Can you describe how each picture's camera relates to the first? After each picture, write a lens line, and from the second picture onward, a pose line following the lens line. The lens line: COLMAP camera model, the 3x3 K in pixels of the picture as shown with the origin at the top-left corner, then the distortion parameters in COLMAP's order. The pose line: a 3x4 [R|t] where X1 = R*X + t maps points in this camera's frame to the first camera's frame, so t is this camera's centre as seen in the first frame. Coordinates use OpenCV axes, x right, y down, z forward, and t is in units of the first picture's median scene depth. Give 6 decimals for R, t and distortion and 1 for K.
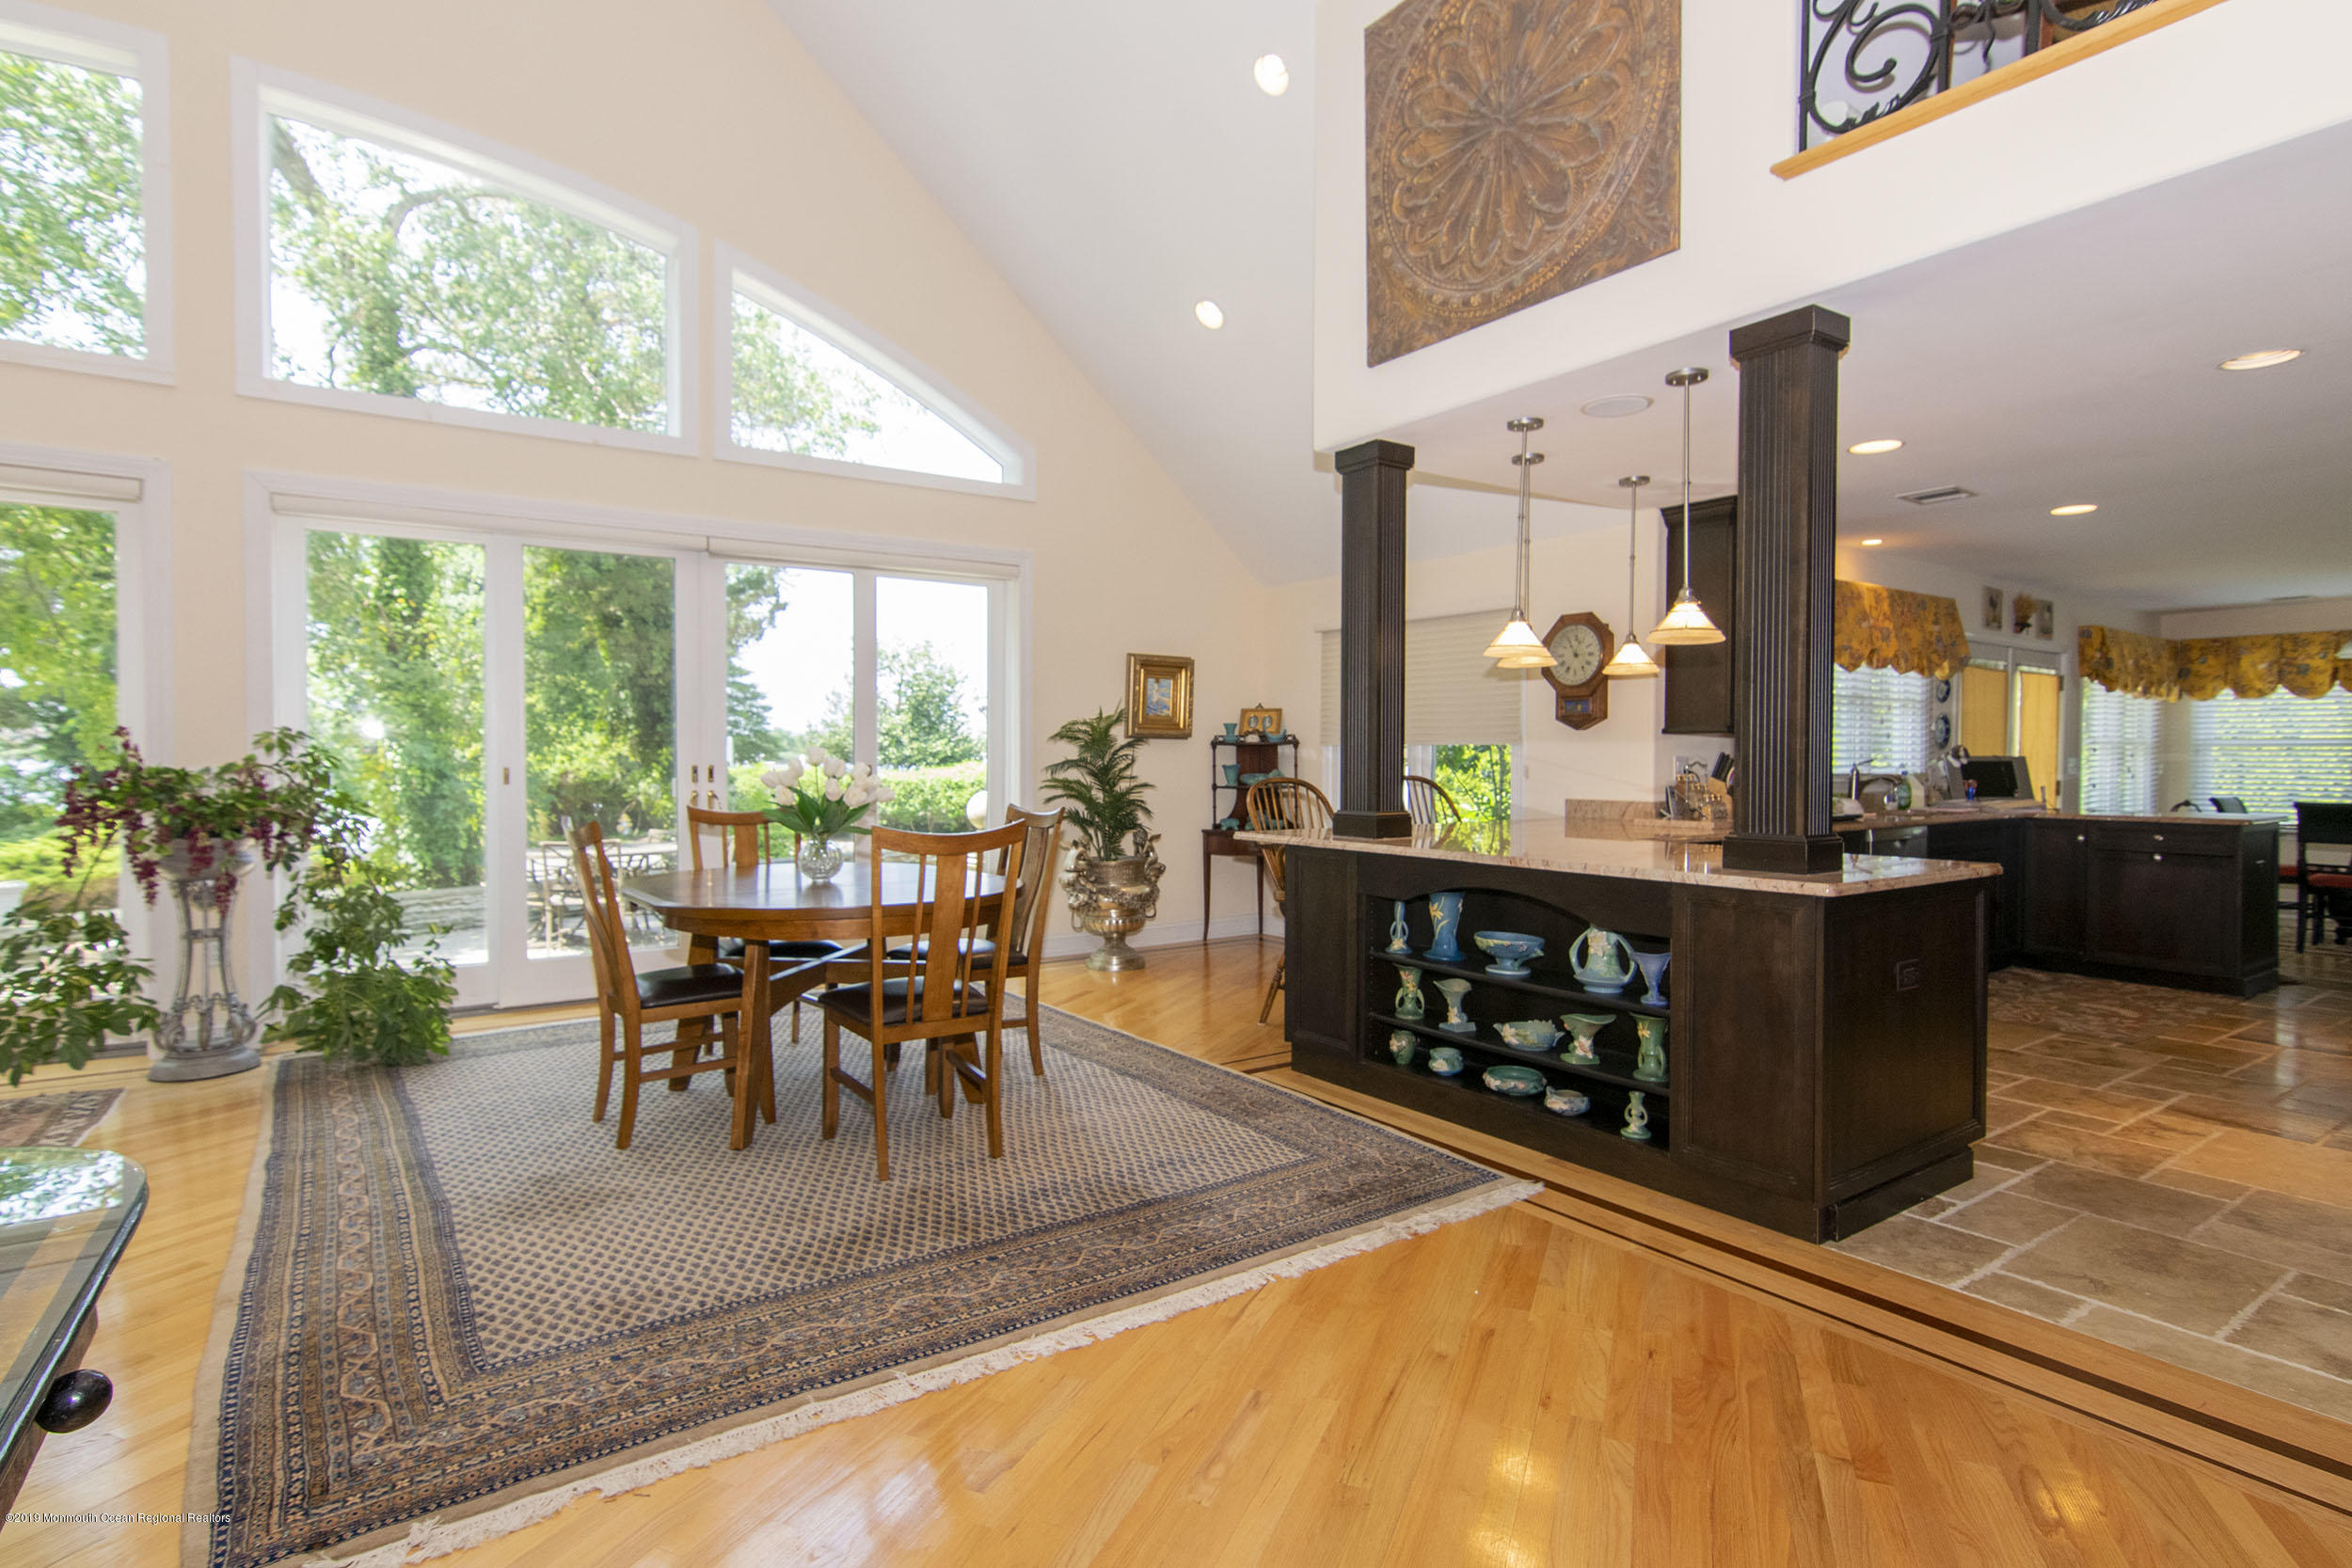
lens RADIAL K [[1166.3, 0, 1172.2], [0, 1166.3, 751.3], [0, 0, 1]] dist [0.001954, -0.000329]
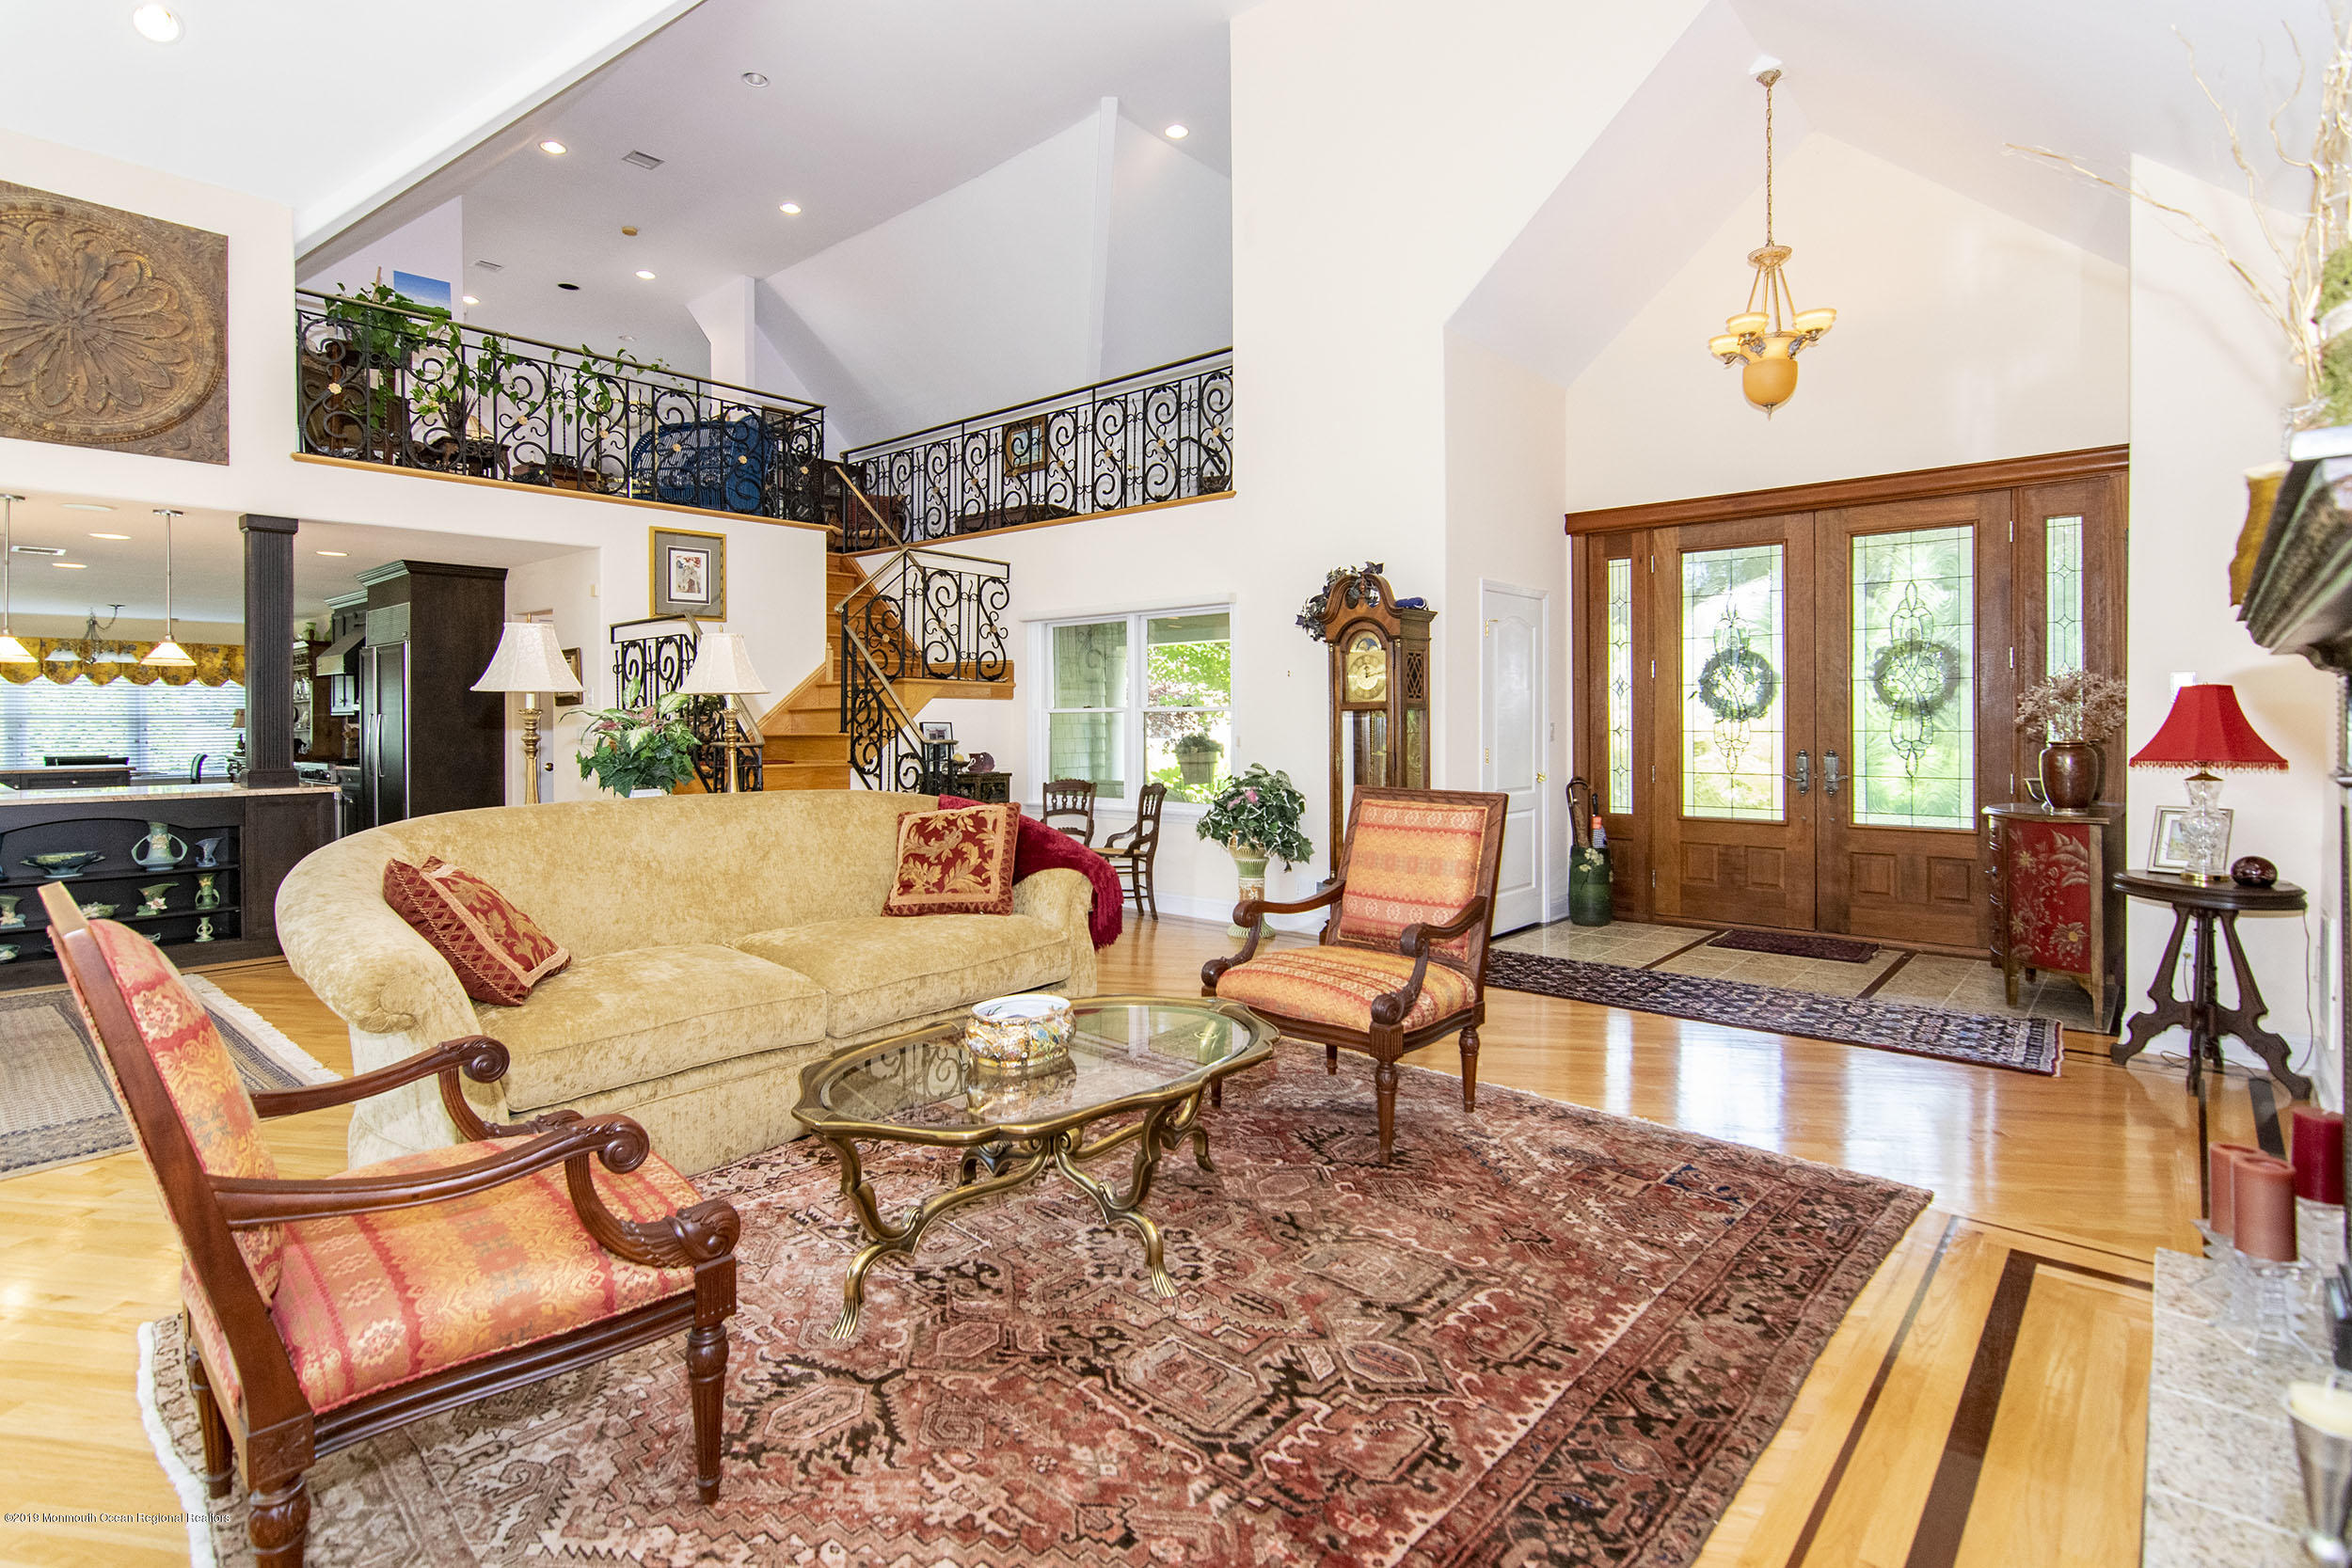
lens RADIAL K [[1147.0, 0, 1144.7], [0, 1147.0, 730.6], [0, 0, 1]] dist [-0.004249, 0.001307]
pose [[-0.227696, -0.004765, 0.973721, -1.559849], [0.002928, 0.999980, 0.005579, -0.000774], [-0.973728, 0.004122, -0.227678, -0.019470]]
